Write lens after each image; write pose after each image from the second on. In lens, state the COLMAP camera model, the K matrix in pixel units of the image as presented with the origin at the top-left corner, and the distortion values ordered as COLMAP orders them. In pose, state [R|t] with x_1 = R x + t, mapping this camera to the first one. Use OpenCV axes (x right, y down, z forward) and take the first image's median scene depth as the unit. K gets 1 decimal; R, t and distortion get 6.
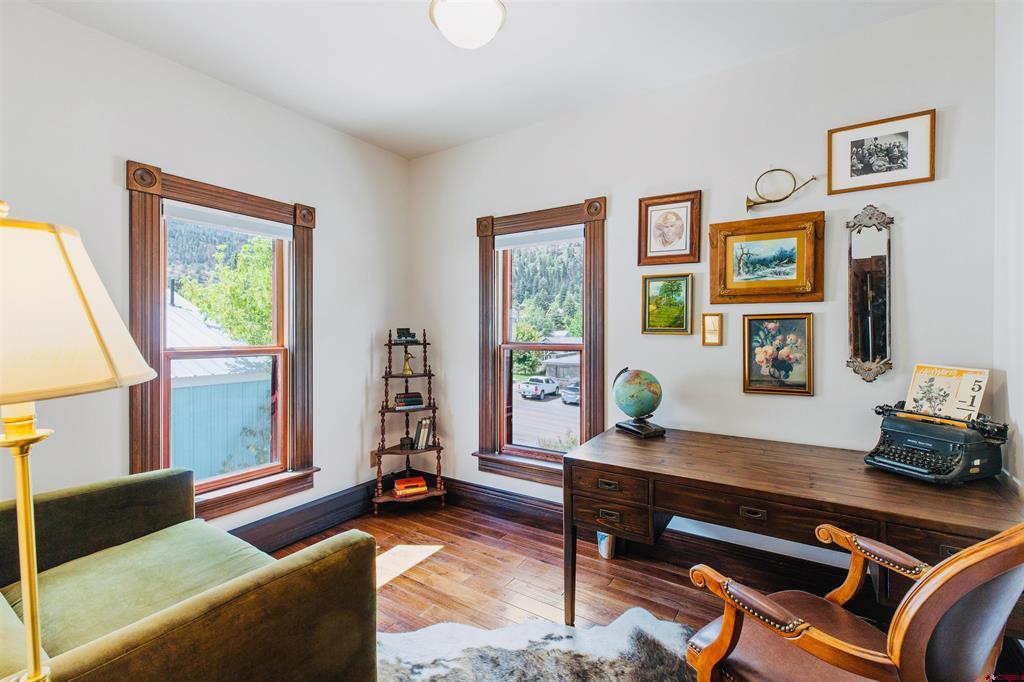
lens RADIAL K [[456.5, 0, 514.7], [0, 456.5, 334.5], [0, 0, 1]] dist [-0.000017, -0.000008]
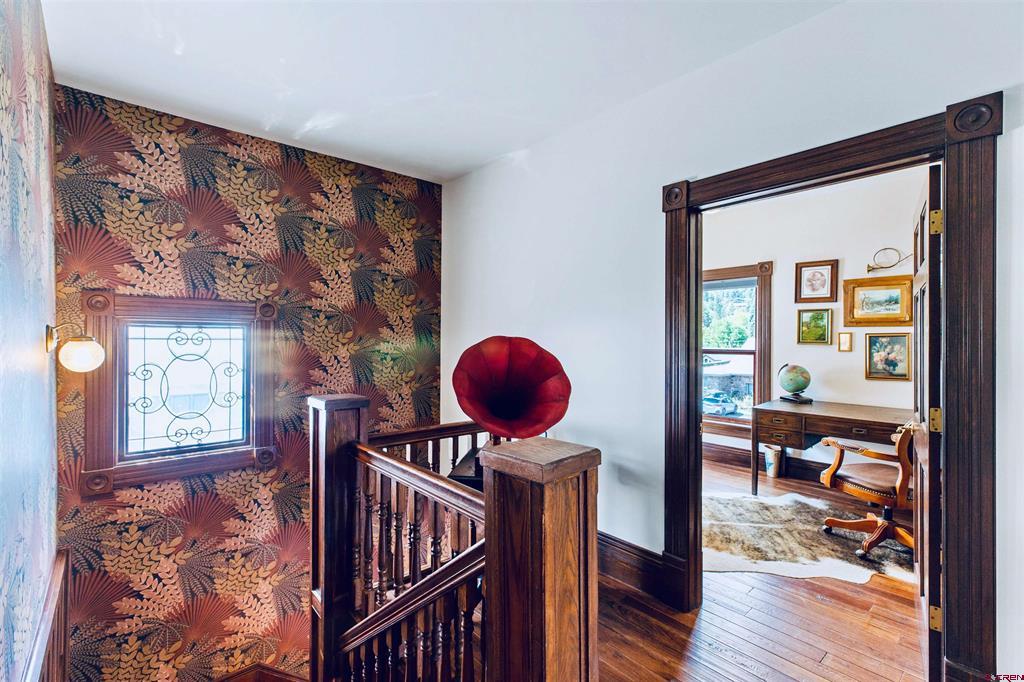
lens RADIAL K [[456.5, 0, 508.1], [0, 456.5, 342.8], [0, 0, 1]] dist [-0.000017, -0.000008]
pose [[0.960866, 0.006194, -0.276943, -0.295868], [-0.007258, 0.999970, -0.002817, 0.005927], [0.276917, 0.004717, 0.960882, -0.964449]]
